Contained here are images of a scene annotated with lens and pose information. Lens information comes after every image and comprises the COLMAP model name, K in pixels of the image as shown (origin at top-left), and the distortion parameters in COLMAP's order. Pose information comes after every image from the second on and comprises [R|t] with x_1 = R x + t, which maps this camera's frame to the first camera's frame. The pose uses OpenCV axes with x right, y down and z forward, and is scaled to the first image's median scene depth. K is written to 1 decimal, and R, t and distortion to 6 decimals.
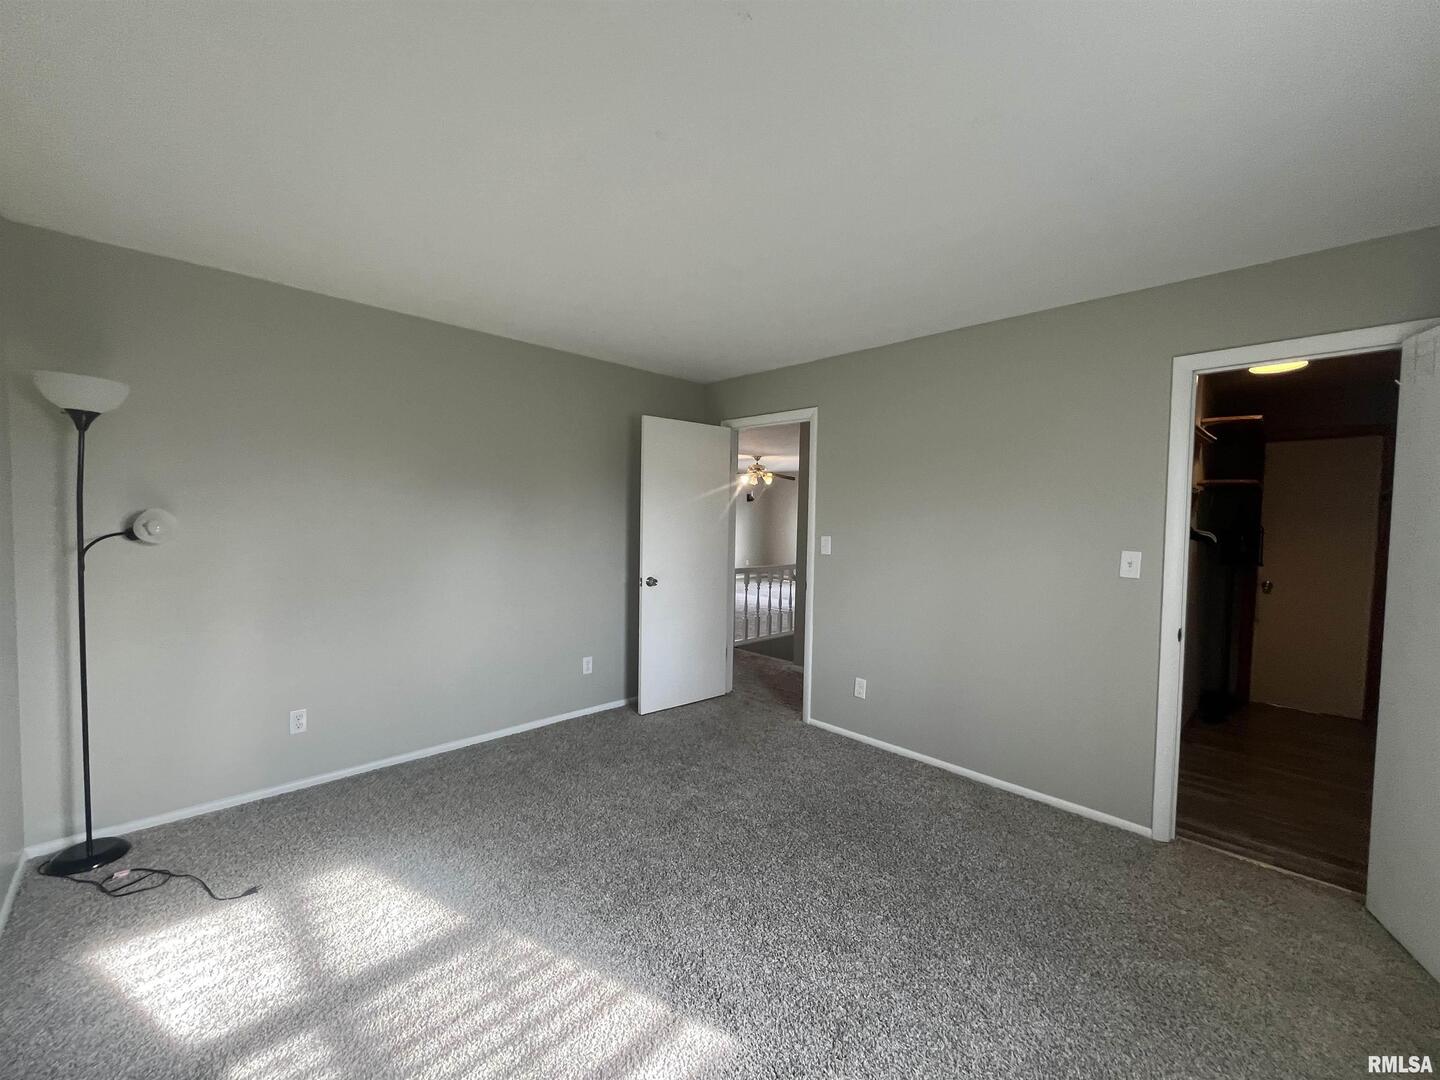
lens RADIAL K [[580.4, 0, 719.1], [0, 580.4, 544.9], [0, 0, 1]] dist [-0.001483, 0.000062]
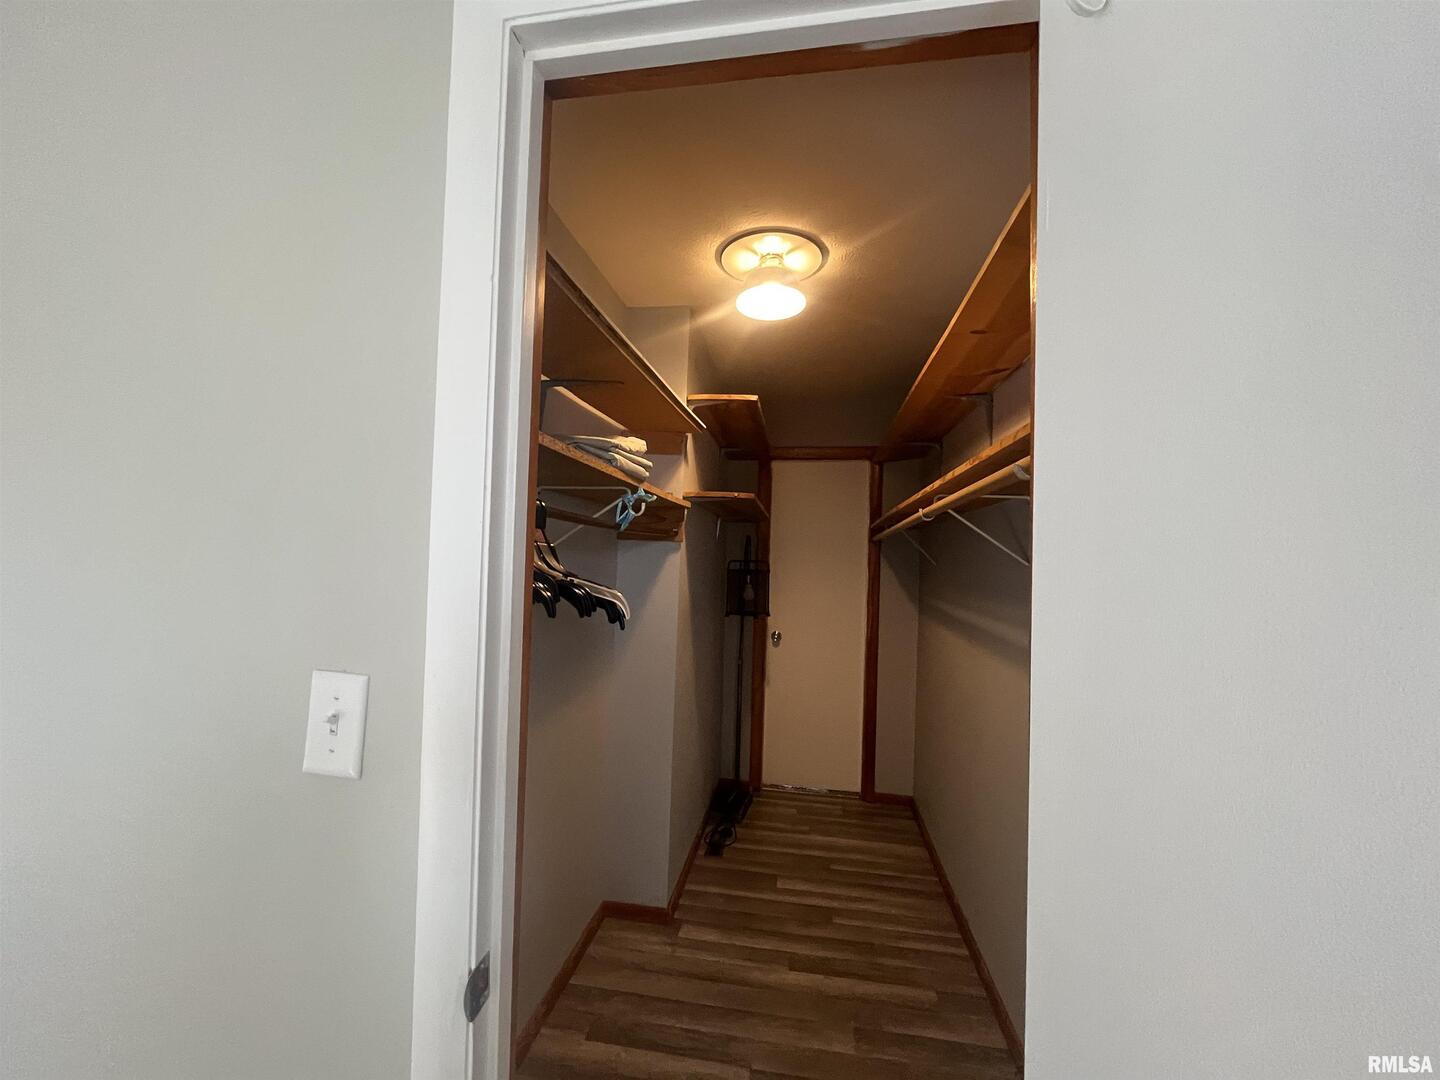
lens RADIAL K [[580.4, 0, 720.5], [0, 580.4, 537.7], [0, 0, 1]] dist [-0.001483, 0.000062]
pose [[0.801720, 0.024806, 0.597185, 0.407555], [0.014320, 0.998054, -0.060682, -0.018309], [-0.597528, 0.057202, 0.799805, 0.402937]]
